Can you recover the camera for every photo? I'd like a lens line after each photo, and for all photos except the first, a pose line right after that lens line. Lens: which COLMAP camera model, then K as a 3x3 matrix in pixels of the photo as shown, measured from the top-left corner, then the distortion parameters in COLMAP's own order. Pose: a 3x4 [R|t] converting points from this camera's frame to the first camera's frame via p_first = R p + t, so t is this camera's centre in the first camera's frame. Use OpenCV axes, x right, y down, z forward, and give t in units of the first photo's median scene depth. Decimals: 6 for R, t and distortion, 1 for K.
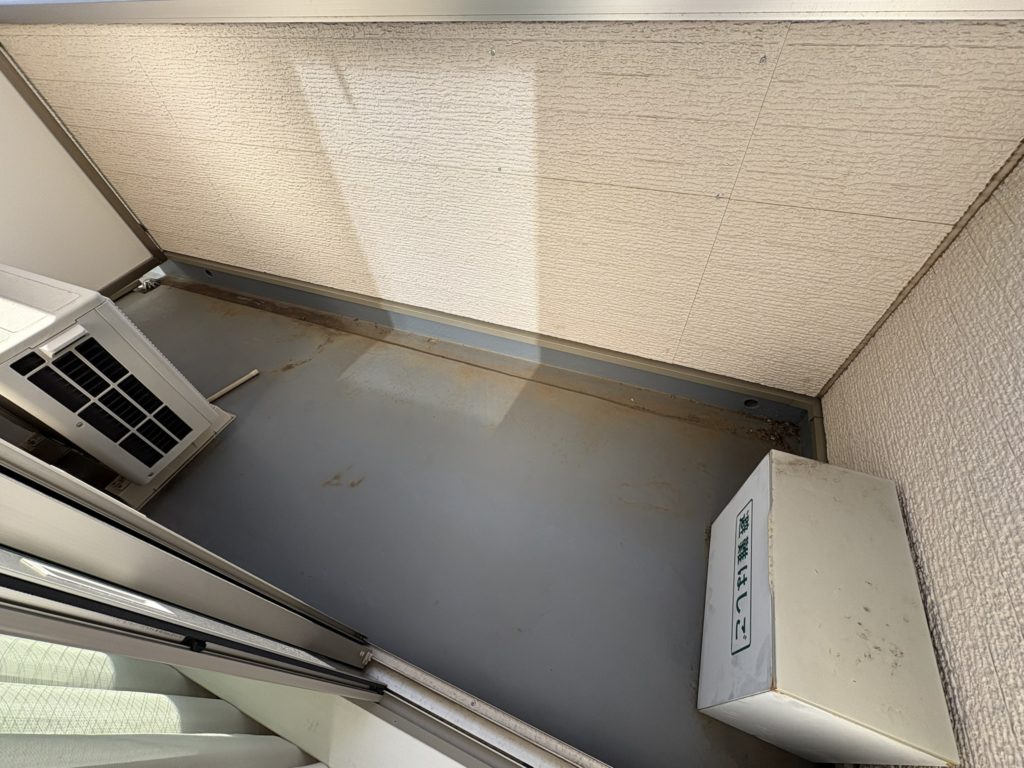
lens RADIAL K [[410.5, 0, 511.2], [0, 410.5, 386.4], [0, 0, 1]] dist [-0.000179, -0.000195]
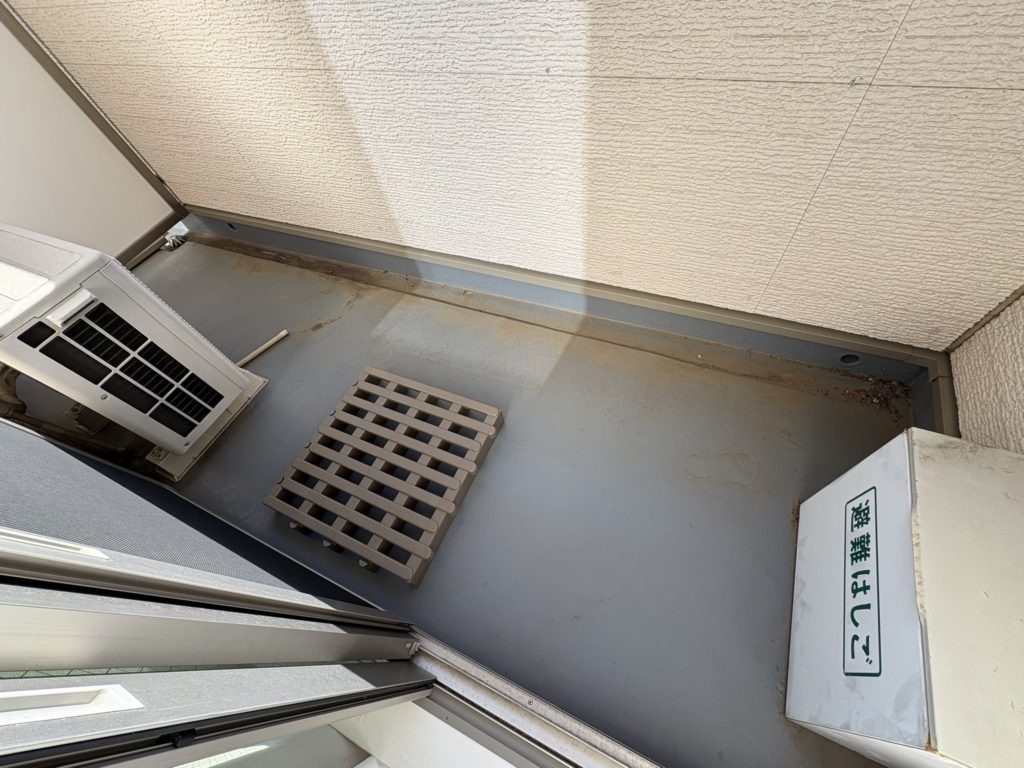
lens RADIAL K [[403.9, 0, 512.0], [0, 403.9, 384.0], [0, 0, 1]] dist [0.000066, -0.000211]
pose [[0.996699, -0.012206, -0.080258, -0.038569], [0.021999, 0.992250, 0.122297, -0.026892], [0.078143, -0.123659, 0.989243, 0.144330]]
